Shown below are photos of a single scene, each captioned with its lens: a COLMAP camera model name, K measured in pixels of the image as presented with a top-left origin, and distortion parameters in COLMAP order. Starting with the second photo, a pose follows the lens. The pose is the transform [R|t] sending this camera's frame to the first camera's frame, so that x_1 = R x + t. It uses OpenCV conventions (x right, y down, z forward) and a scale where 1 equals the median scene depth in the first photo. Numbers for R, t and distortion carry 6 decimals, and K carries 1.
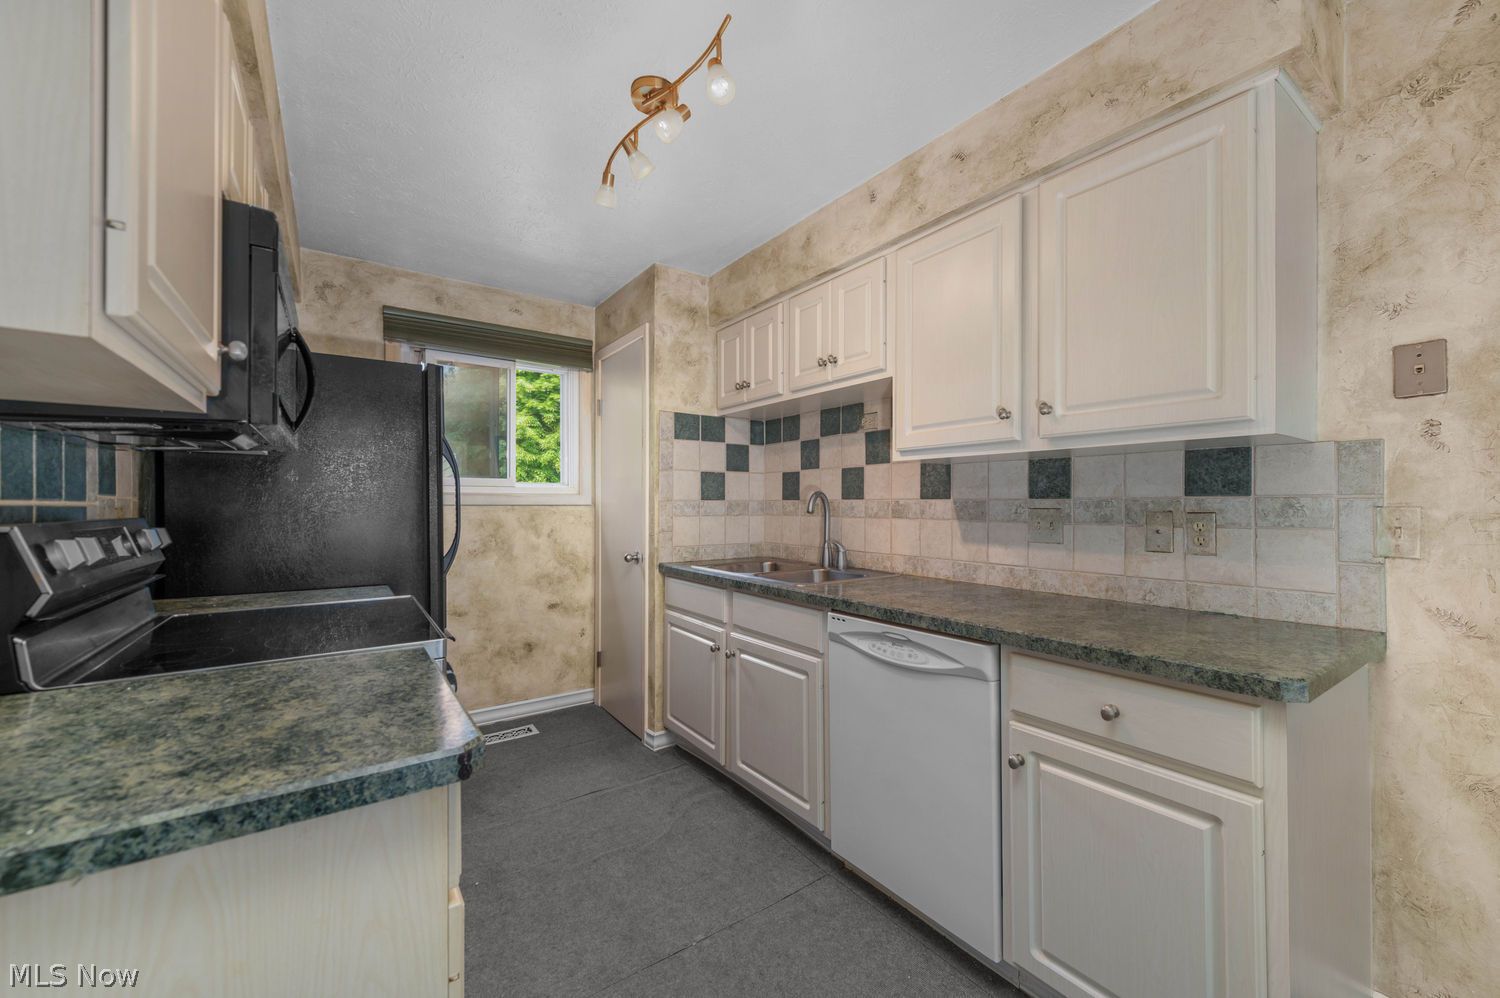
lens RADIAL K [[601.3, 0, 760.9], [0, 601.3, 494.4], [0, 0, 1]] dist [0.019767, -0.002653]
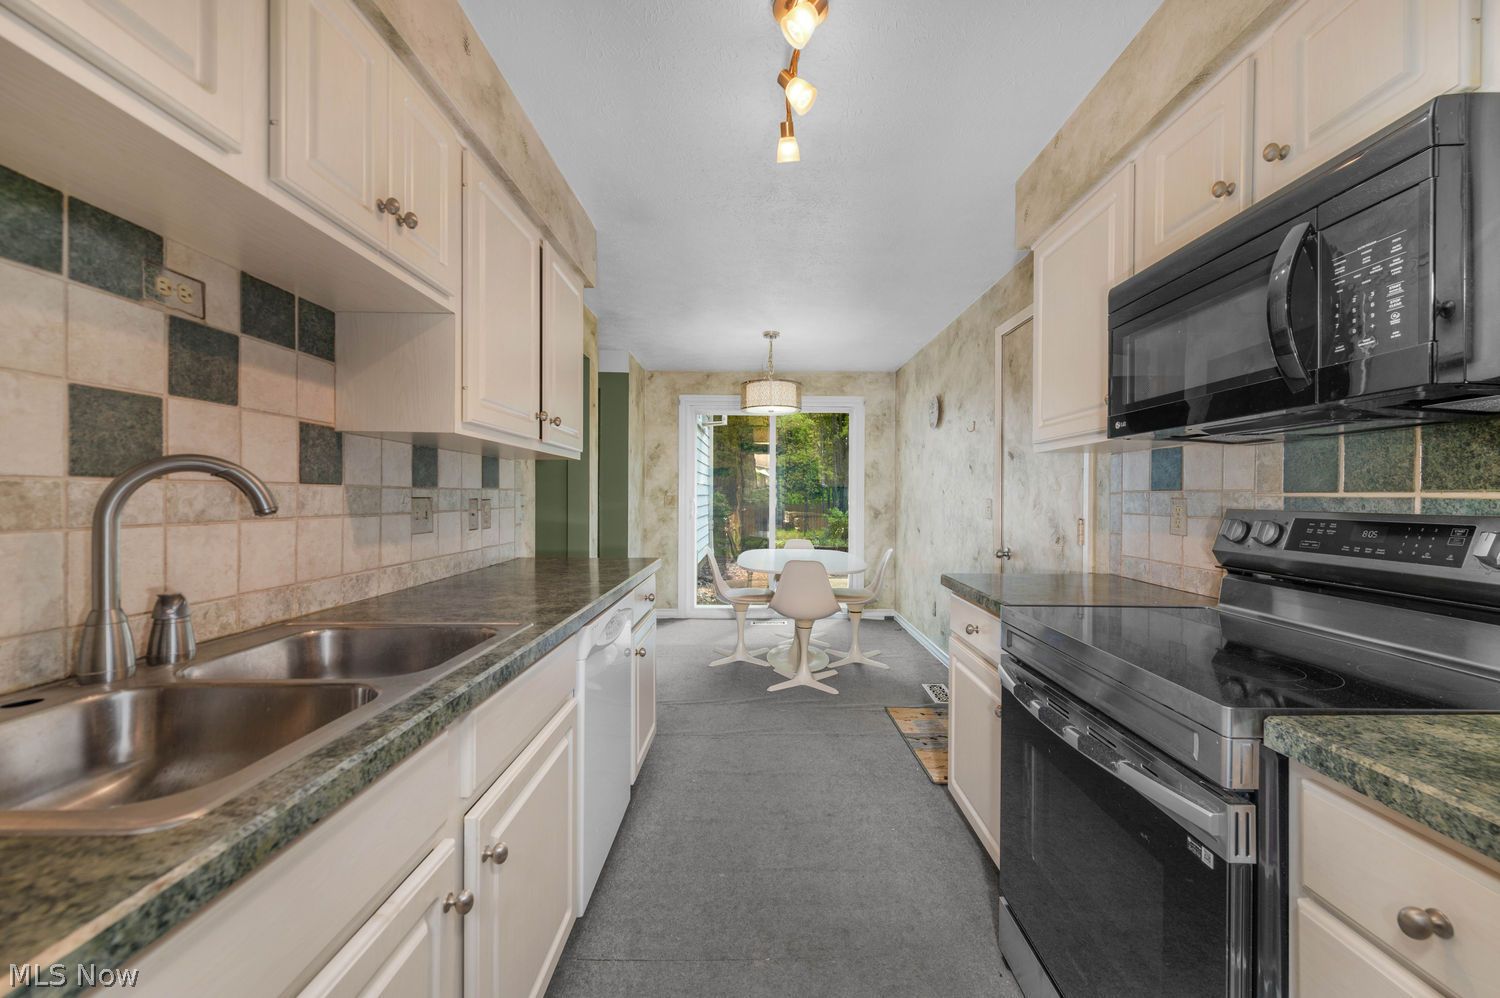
lens RADIAL K [[601.3, 0, 750.9], [0, 601.3, 500.3], [0, 0, 1]] dist [0.019767, -0.002653]
pose [[-0.807033, -0.007972, 0.590453, -0.435072], [-0.013884, 0.999889, -0.005476, 0.021559], [-0.590344, -0.012617, -0.807053, 1.233204]]
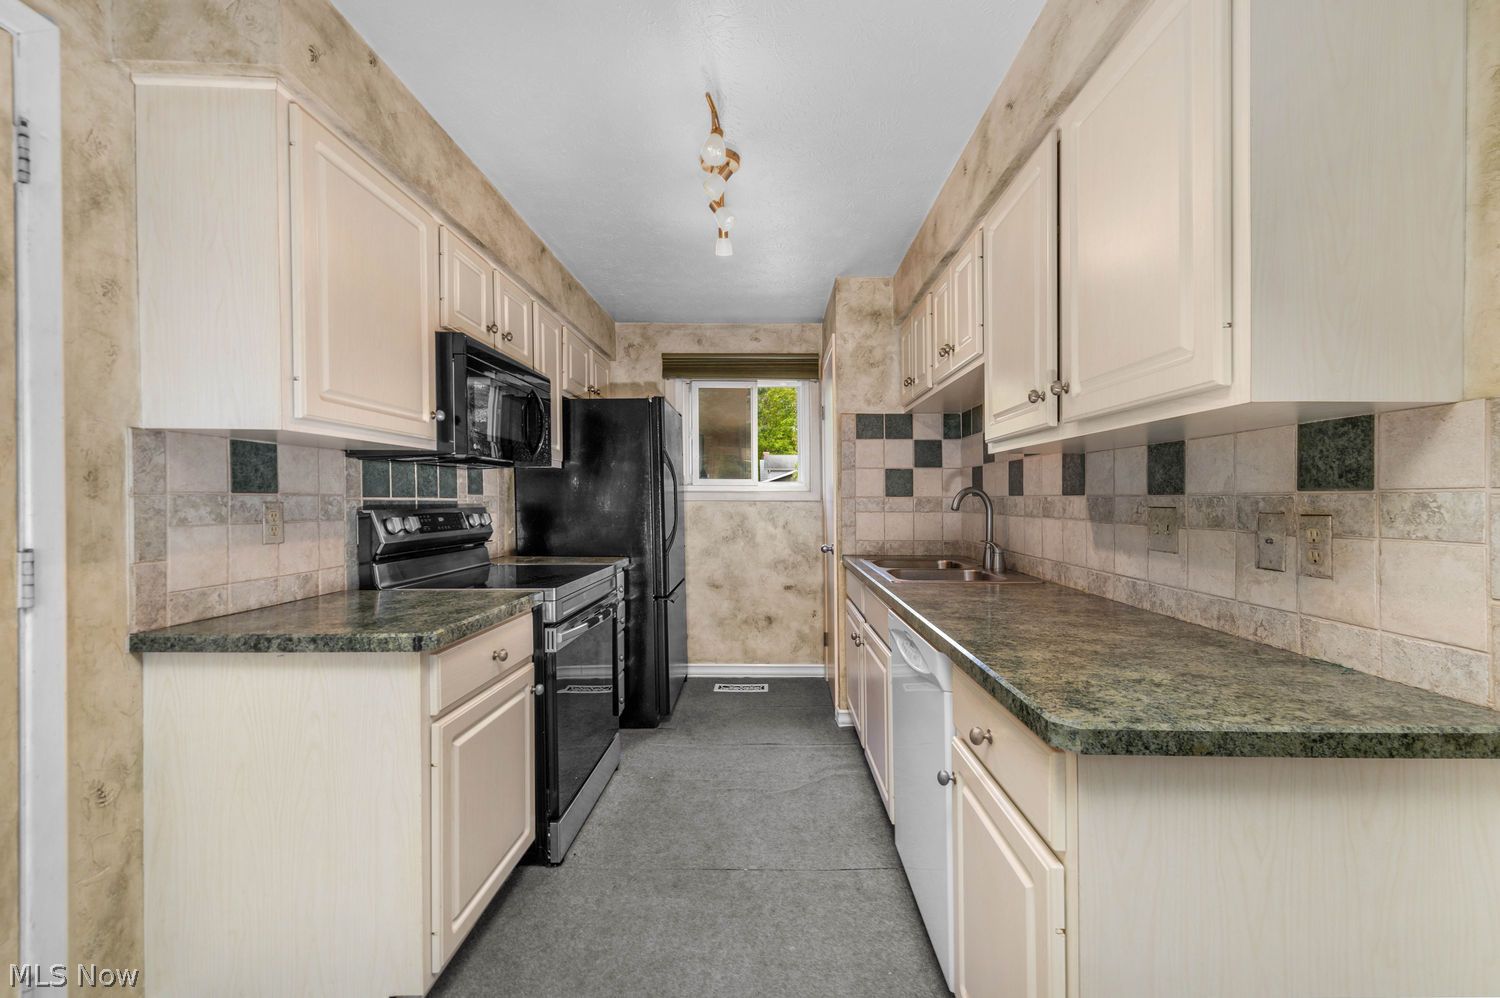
lens RADIAL K [[601.3, 0, 753.6], [0, 601.3, 500.7], [0, 0, 1]] dist [0.019767, -0.002653]
pose [[0.799521, 0.002688, -0.600632, 0.436085], [0.007744, 0.999861, 0.014784, -0.000680], [0.600588, -0.016472, 0.799389, 0.050617]]
